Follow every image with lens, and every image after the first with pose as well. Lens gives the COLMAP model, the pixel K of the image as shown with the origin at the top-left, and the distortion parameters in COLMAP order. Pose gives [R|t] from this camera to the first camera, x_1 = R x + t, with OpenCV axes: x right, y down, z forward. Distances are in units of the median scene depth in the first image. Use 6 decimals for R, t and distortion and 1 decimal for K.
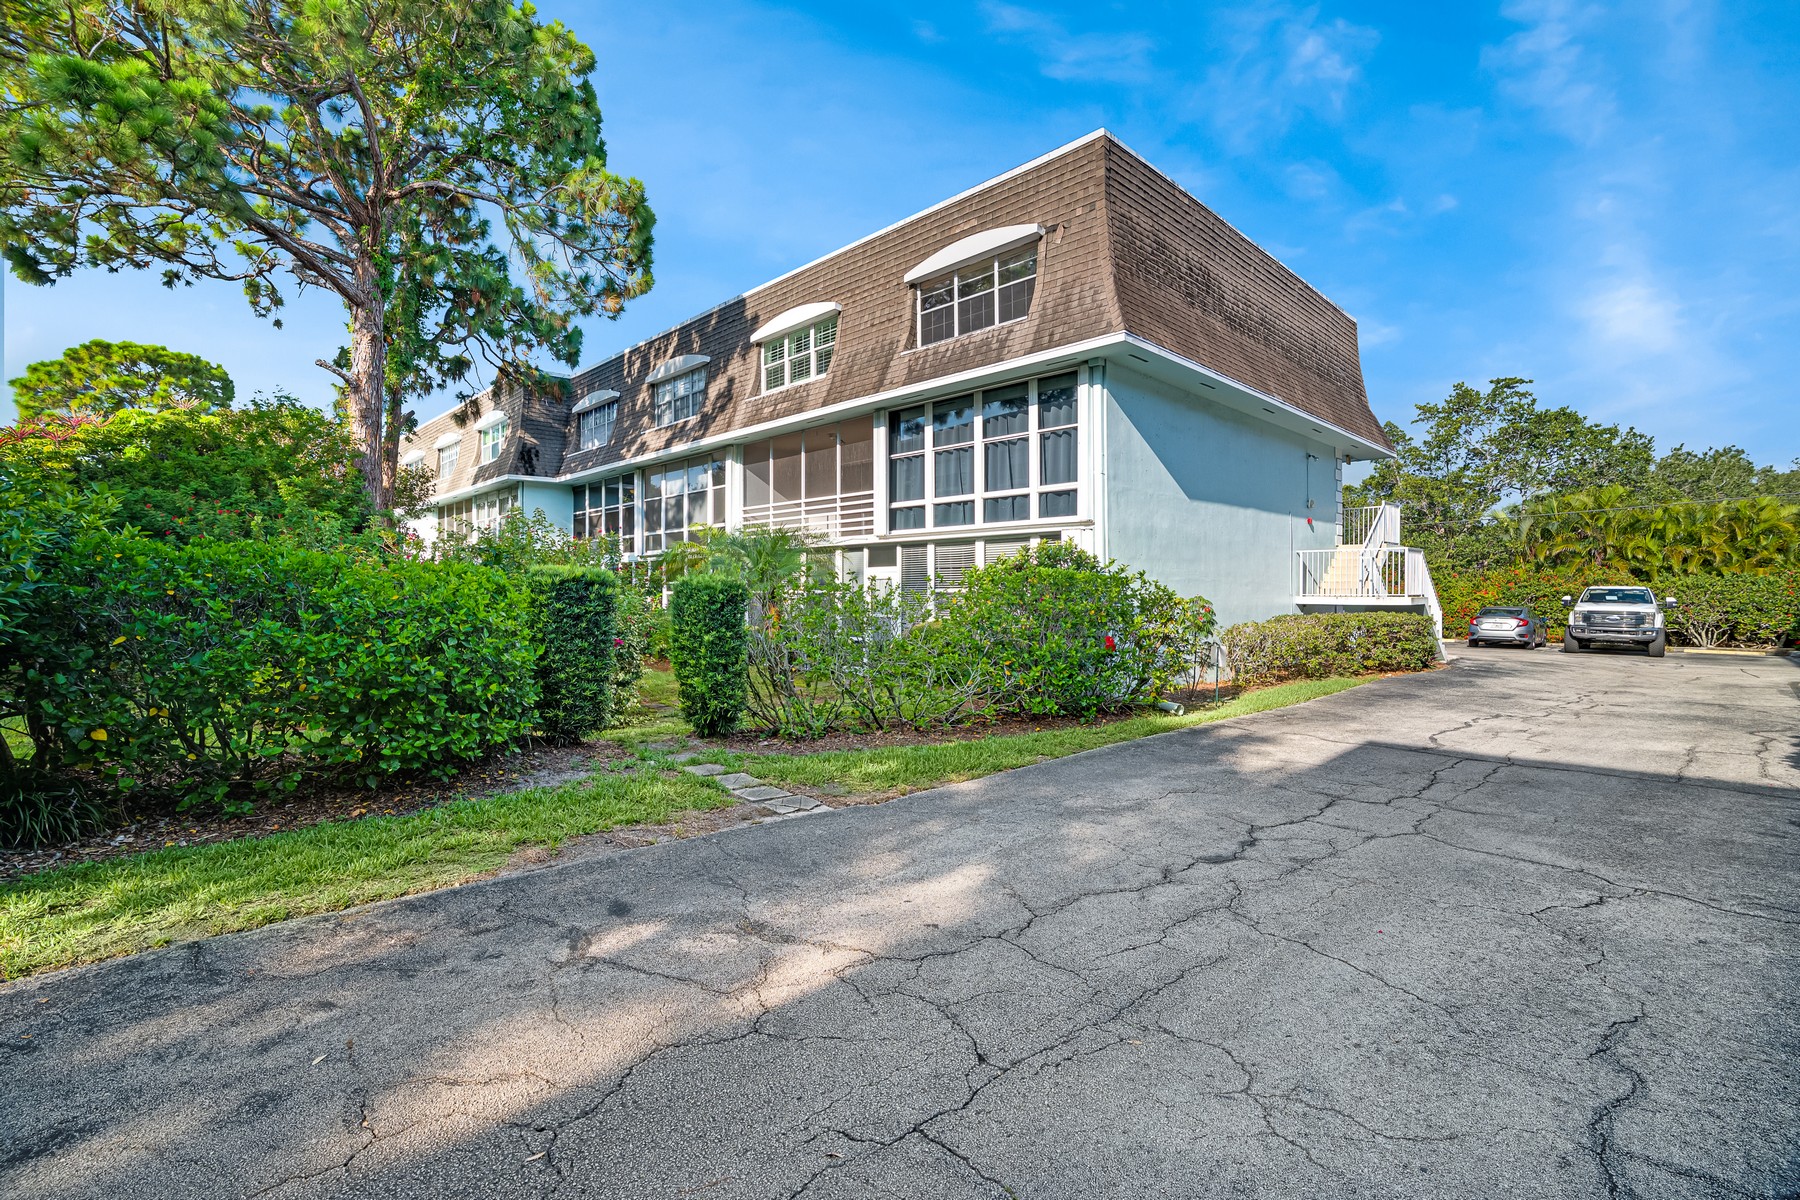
lens RADIAL K [[833.9, 0, 900.0], [0, 833.9, 600.0], [0, 0, 1]] dist [-0.003030, -0.000057]
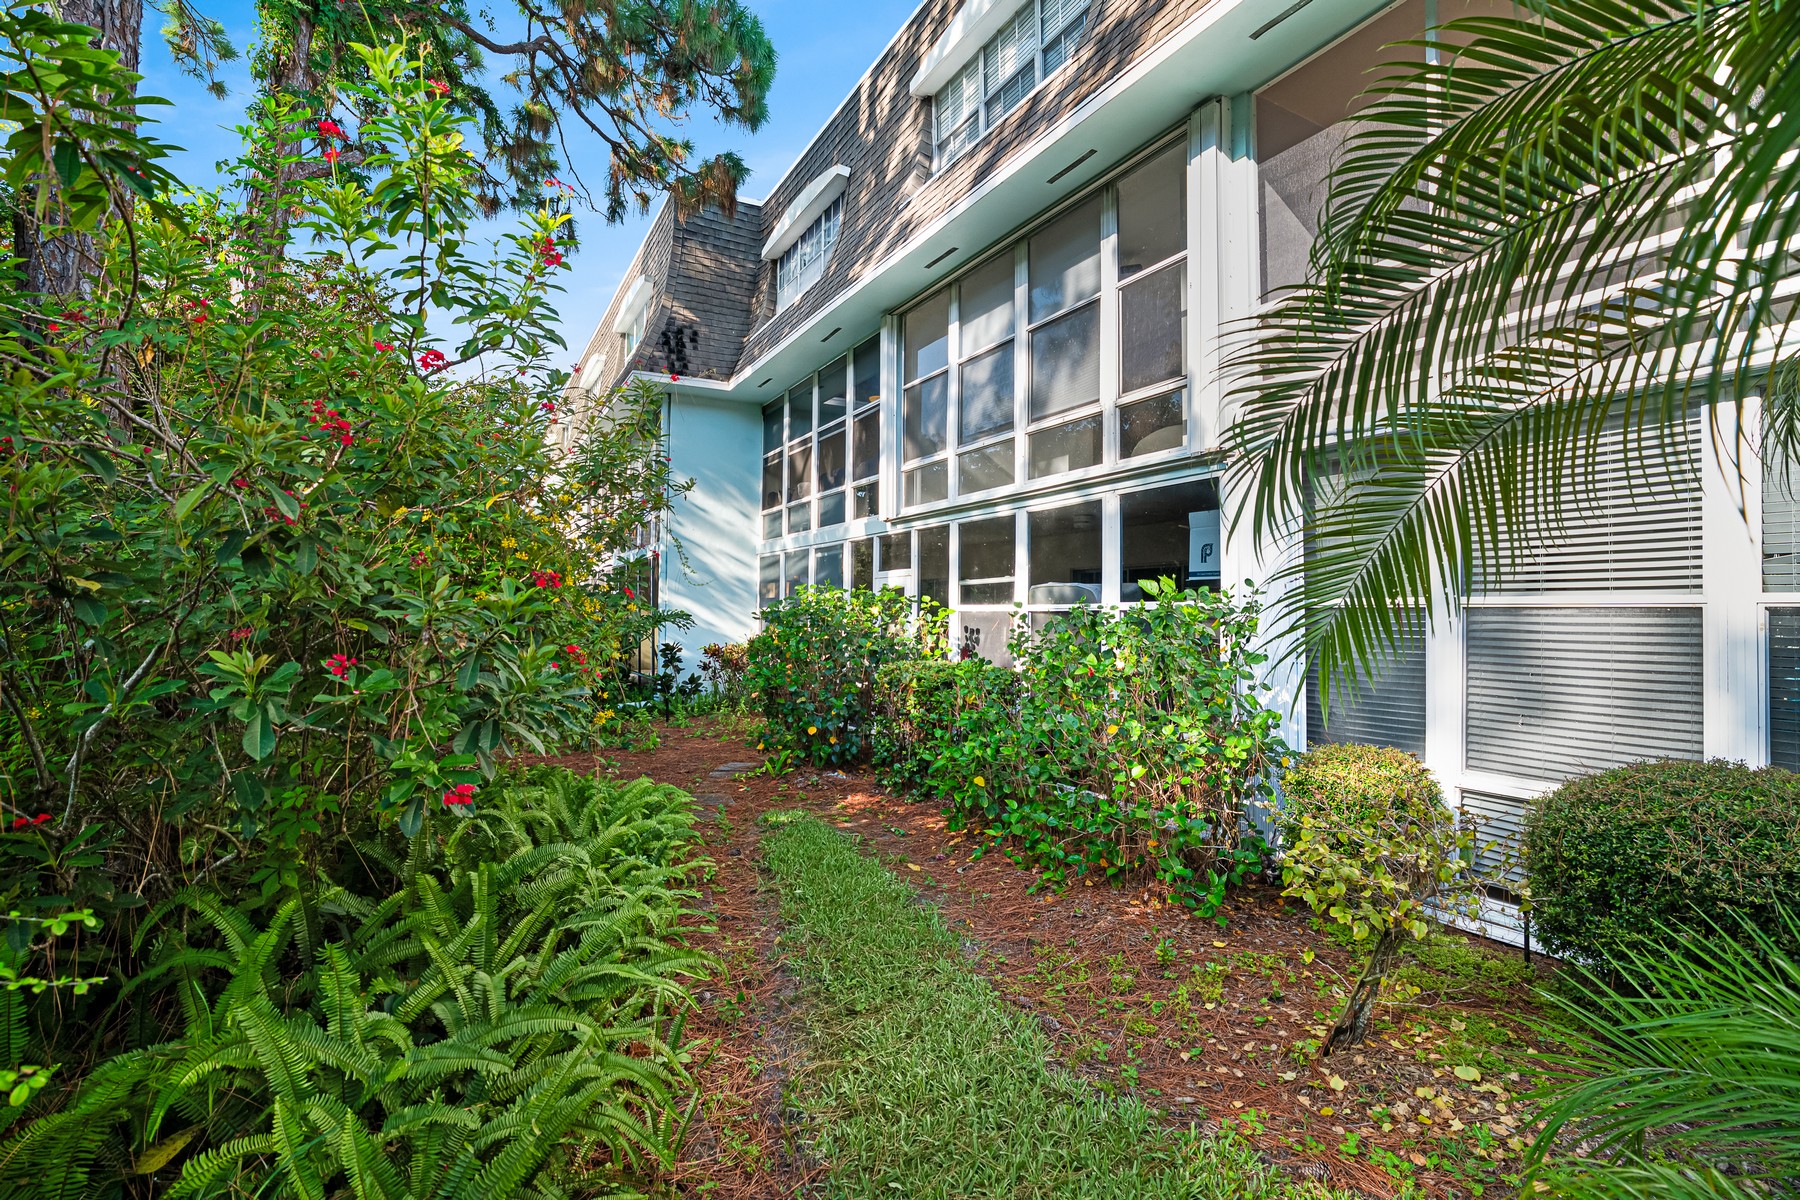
lens RADIAL K [[833.9, 0, 900.0], [0, 833.9, 600.0], [0, 0, 1]] dist [-0.003030, -0.000057]
pose [[0.966103, 0.004320, -0.258123, -0.196607], [-0.010299, 0.999709, -0.021815, -0.005210], [0.257953, 0.023734, 0.965866, 0.588026]]
